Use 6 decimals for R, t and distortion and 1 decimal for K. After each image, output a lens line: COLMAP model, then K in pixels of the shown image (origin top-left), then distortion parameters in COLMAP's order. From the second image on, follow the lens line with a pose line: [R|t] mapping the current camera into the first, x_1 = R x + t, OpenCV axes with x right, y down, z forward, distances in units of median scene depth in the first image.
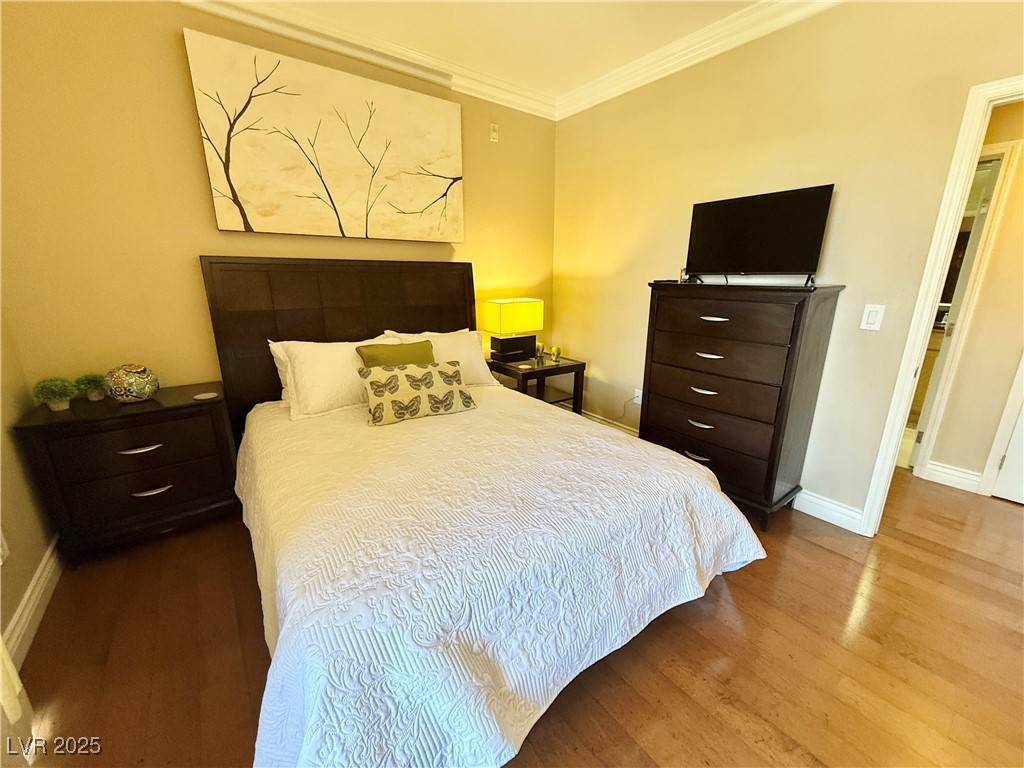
lens RADIAL K [[403.2, 0, 520.4], [0, 403.2, 386.3], [0, 0, 1]] dist [-0.008131, 0.000417]
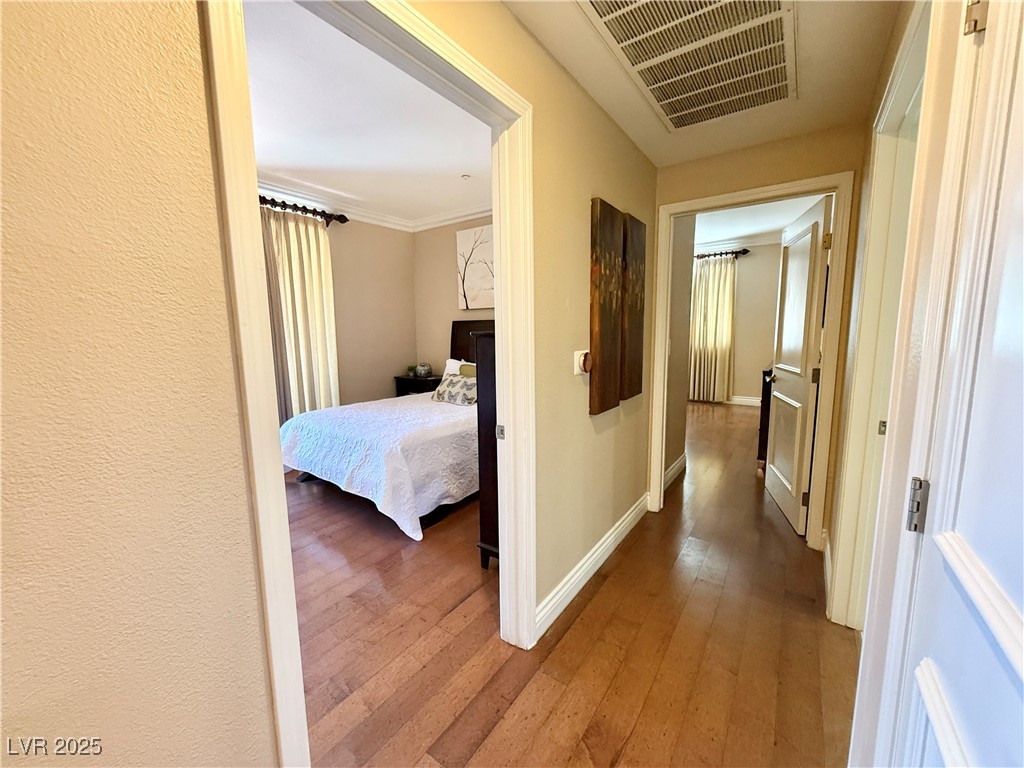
lens RADIAL K [[403.2, 0, 513.2], [0, 403.2, 385.3], [0, 0, 1]] dist [-0.008131, 0.000417]
pose [[0.296412, 0.115605, -0.948038, 1.502959], [-0.239086, 0.970022, 0.043533, -0.144429], [0.924650, 0.213759, 0.315165, 0.640692]]
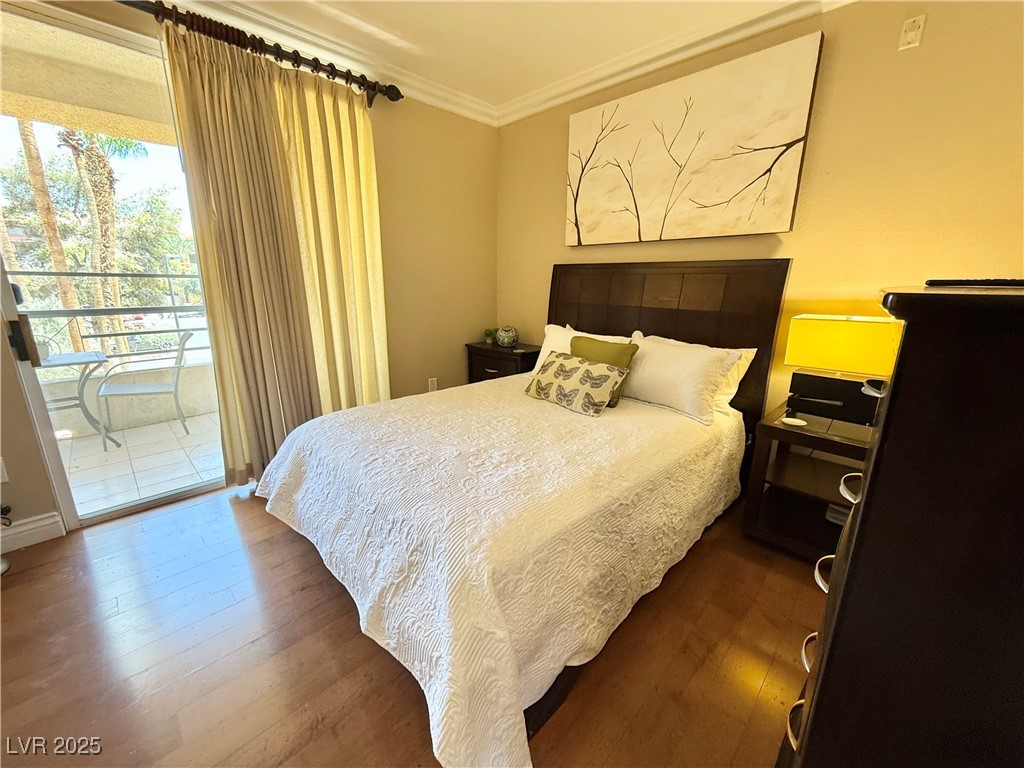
lens RADIAL K [[403.2, 0, 513.4], [0, 403.2, 387.8], [0, 0, 1]] dist [-0.008131, 0.000417]
pose [[0.139925, 0.249246, -0.958278, 0.742977], [-0.269721, 0.940796, 0.205315, -0.150387], [0.952718, 0.229739, 0.198868, 0.628379]]
